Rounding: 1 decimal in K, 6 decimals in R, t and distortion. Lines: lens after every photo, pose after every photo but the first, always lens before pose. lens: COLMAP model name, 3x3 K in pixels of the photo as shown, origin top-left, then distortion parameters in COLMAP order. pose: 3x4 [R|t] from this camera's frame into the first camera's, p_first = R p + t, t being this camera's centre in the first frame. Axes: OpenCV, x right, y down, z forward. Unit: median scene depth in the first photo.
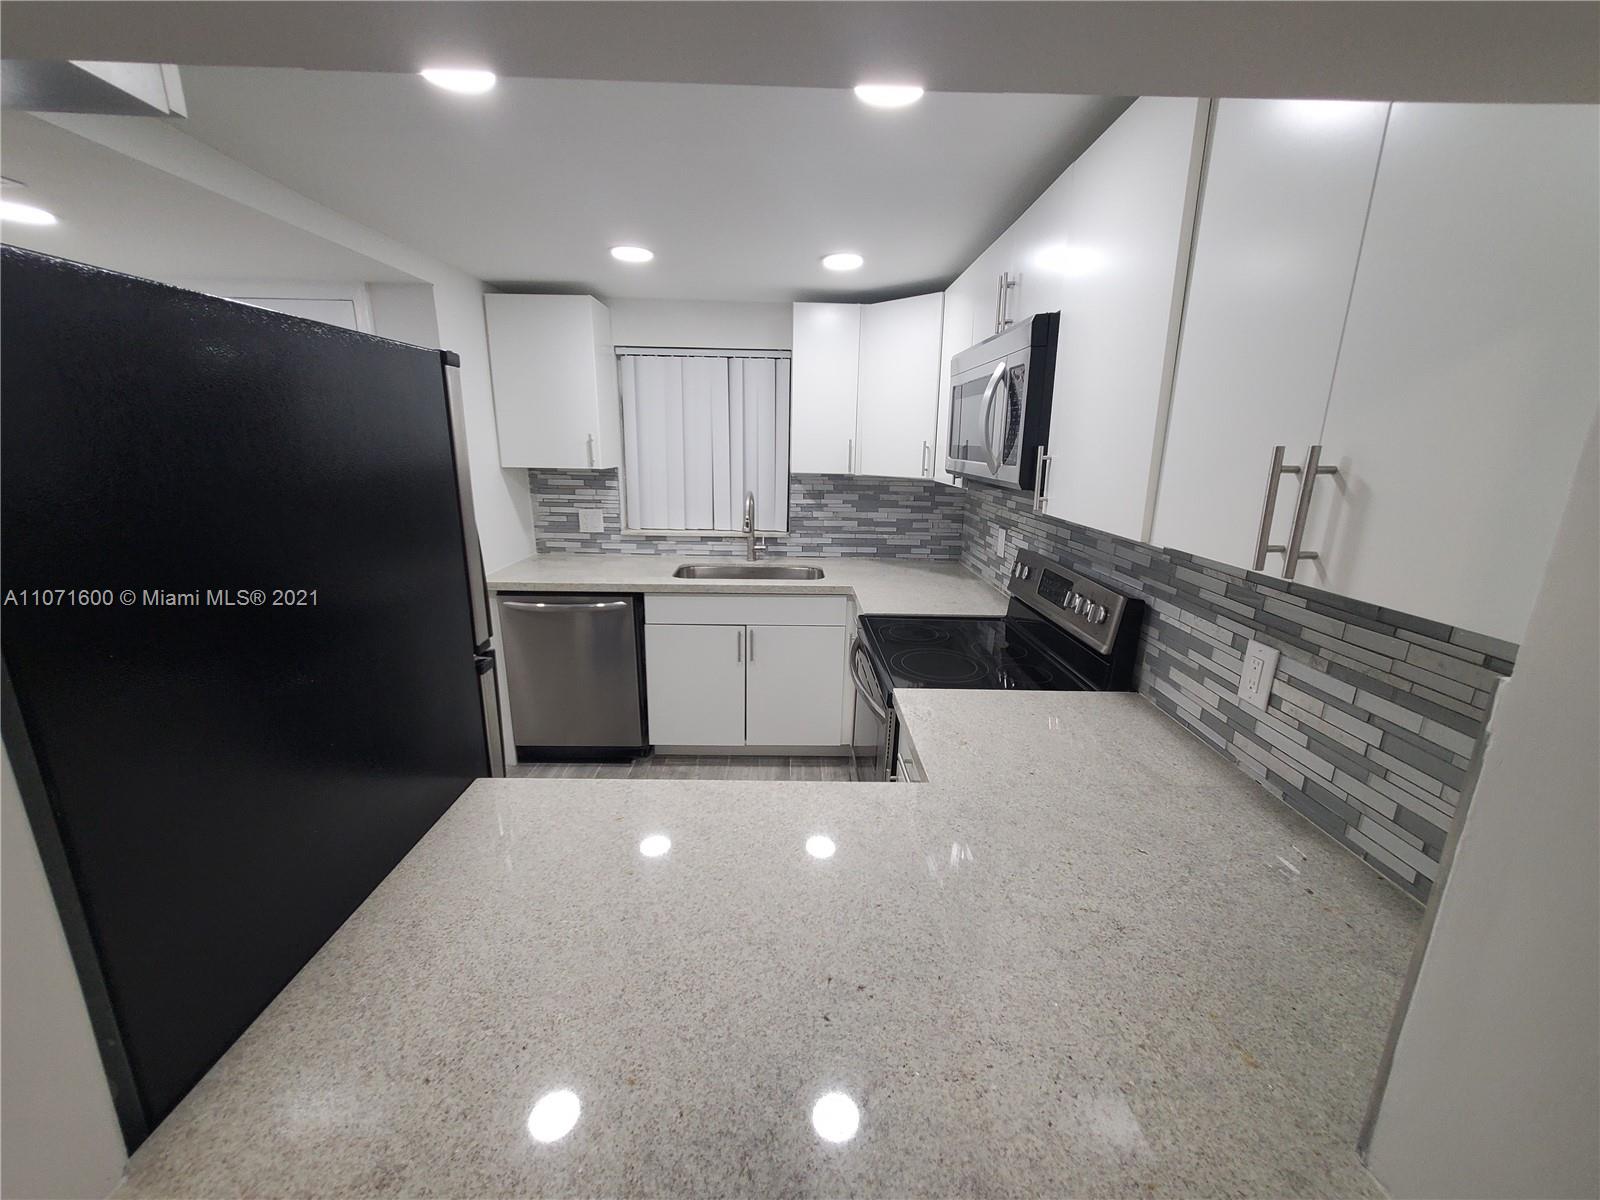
lens RADIAL K [[630.8, 0, 812.6], [0, 630.8, 600.5], [0, 0, 1]] dist [0.000003, -0.000600]
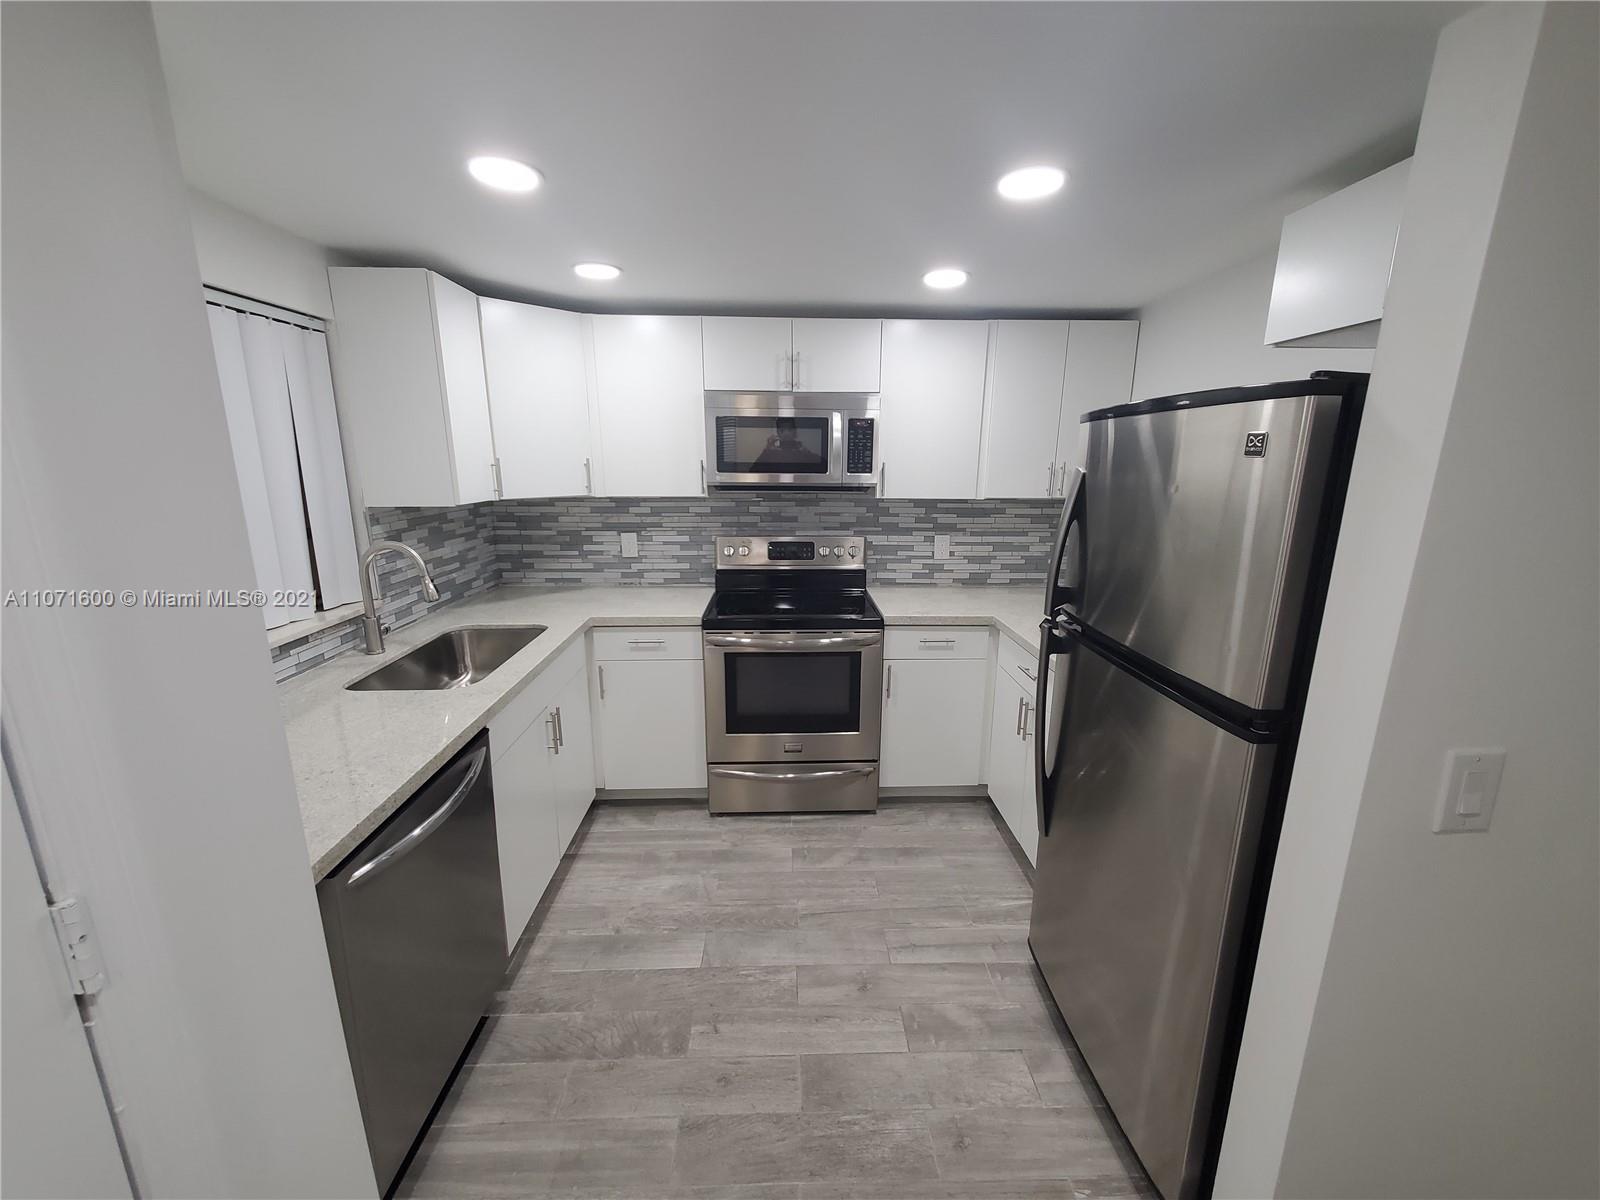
lens RADIAL K [[630.8, 0, 806.2], [0, 630.8, 600.0], [0, 0, 1]] dist [0.000003, -0.000600]
pose [[-0.010131, -0.241888, 0.970251, -0.721789], [0.238135, 0.941801, 0.237282, -0.165529], [-0.971179, 0.233455, 0.048061, 0.564197]]
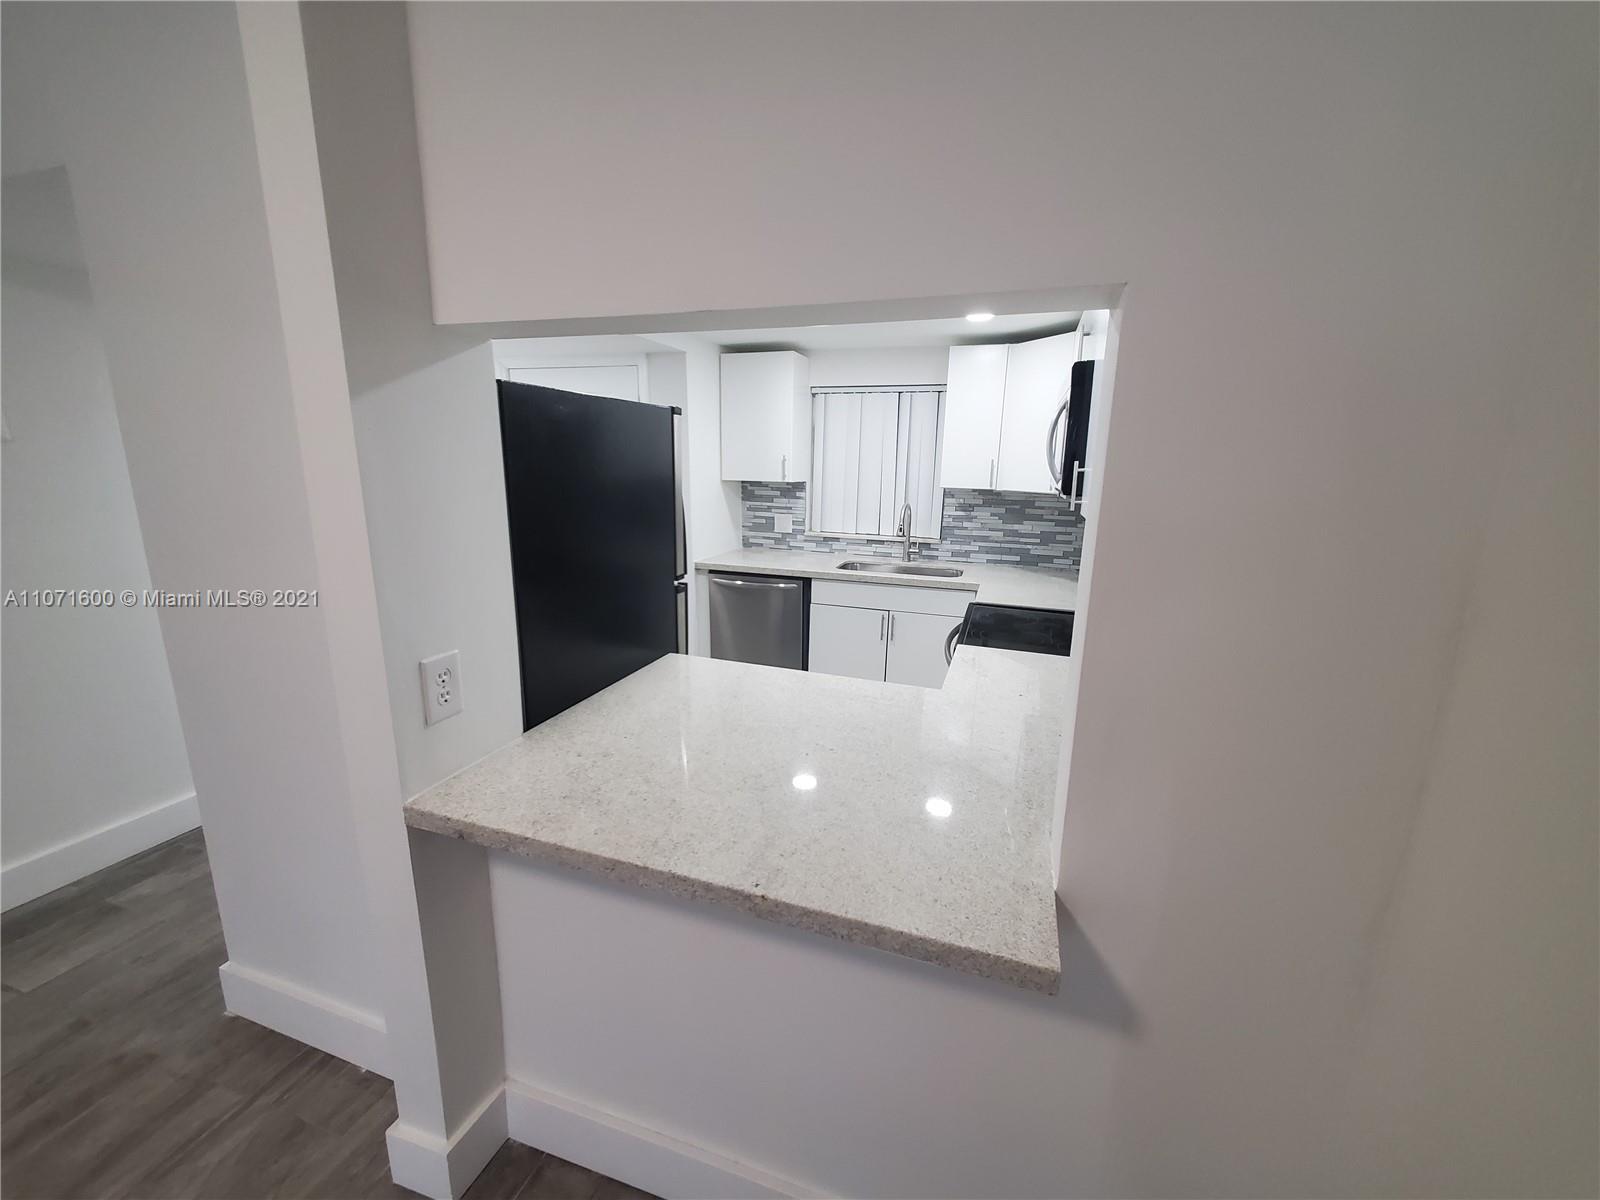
lens RADIAL K [[630.8, 0, 812.6], [0, 630.8, 597.7], [0, 0, 1]] dist [0.000003, -0.000600]
pose [[0.942026, 0.072460, -0.327623, 0.134764], [-0.085526, 0.996006, -0.025633, 0.051571], [0.324457, 0.052167, 0.944461, -0.174996]]
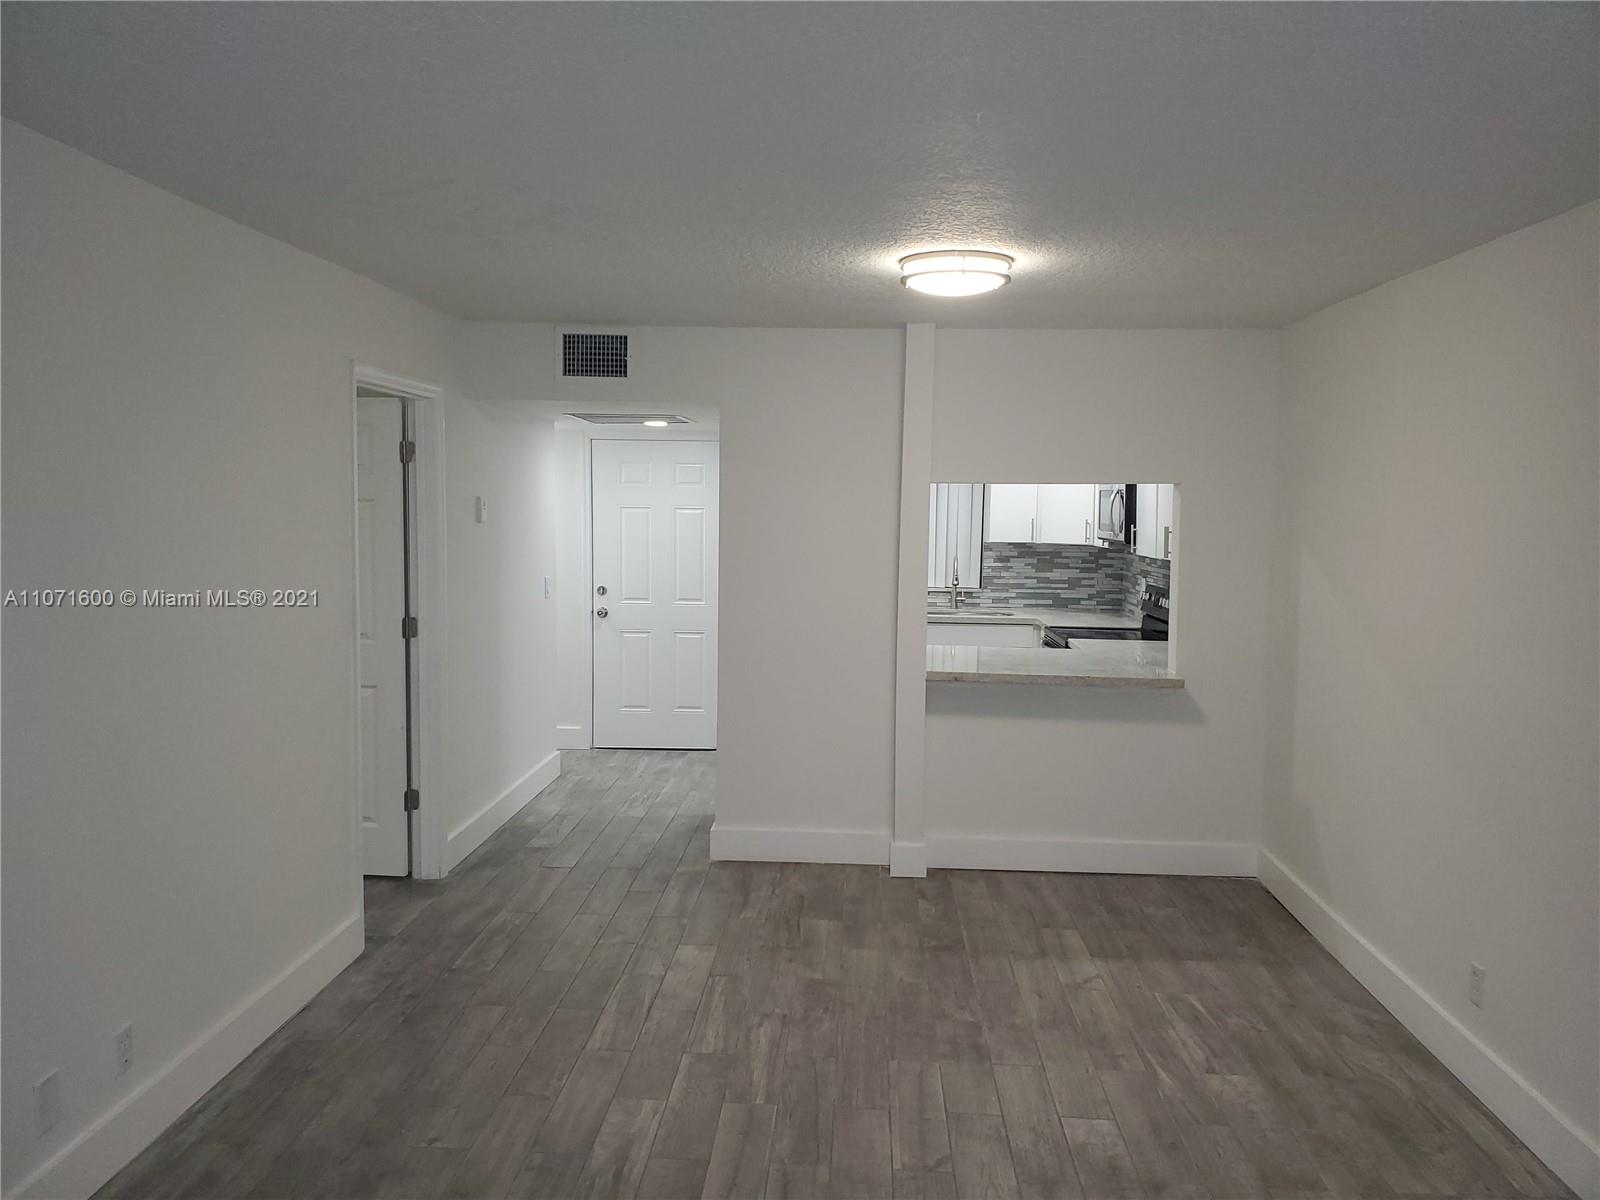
lens RADIAL K [[1235.2, 0, 772.2], [0, 1235.2, 589.2], [0, 0, 1]] dist [0.026255, -0.039244]
pose [[0.994793, -0.003390, -0.101863, -0.216767], [-0.014623, 0.984358, -0.175570, 0.358177], [0.100865, 0.176145, 0.979183, -1.574192]]
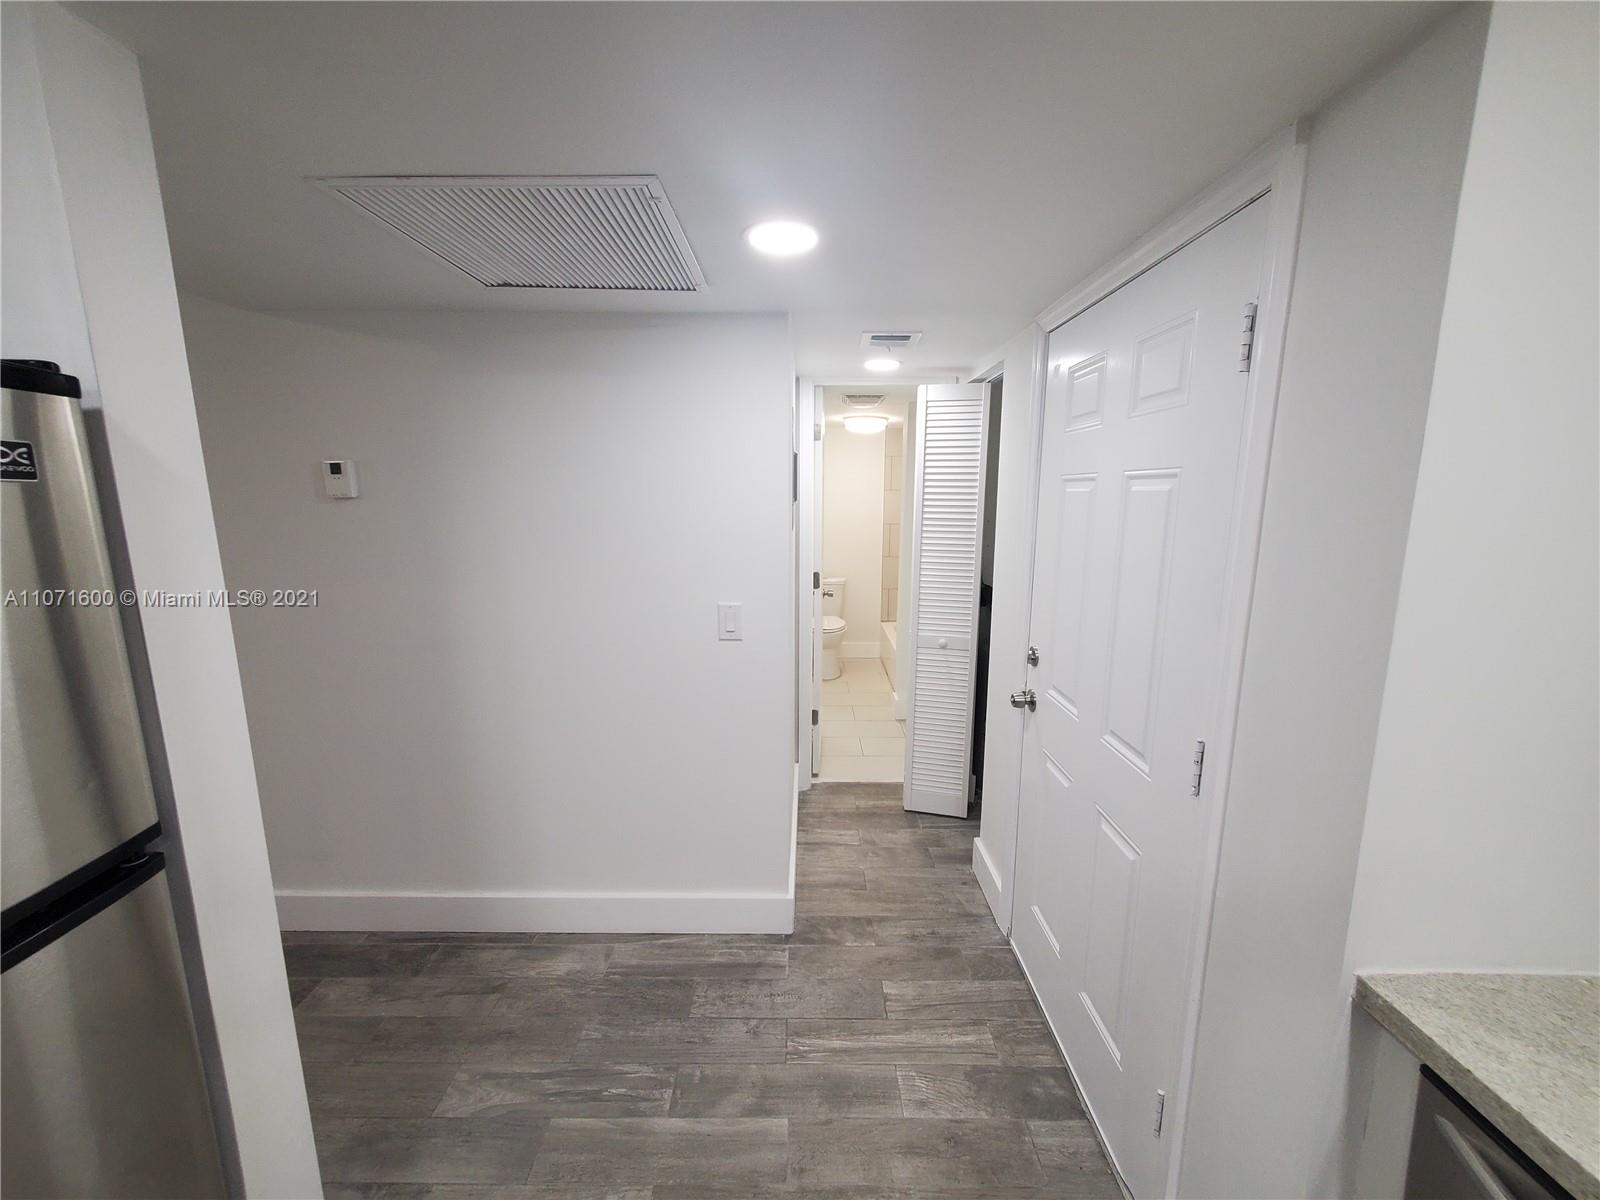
lens RADIAL K [[630.8, 0, 802.0], [0, 630.8, 606.6], [0, 0, 1]] dist [0.000003, -0.000600]
pose [[-0.030037, 0.155532, -0.987374, -0.208799], [-0.247909, 0.955796, 0.158099, -0.159679], [0.968318, 0.249528, 0.009849, 0.593233]]
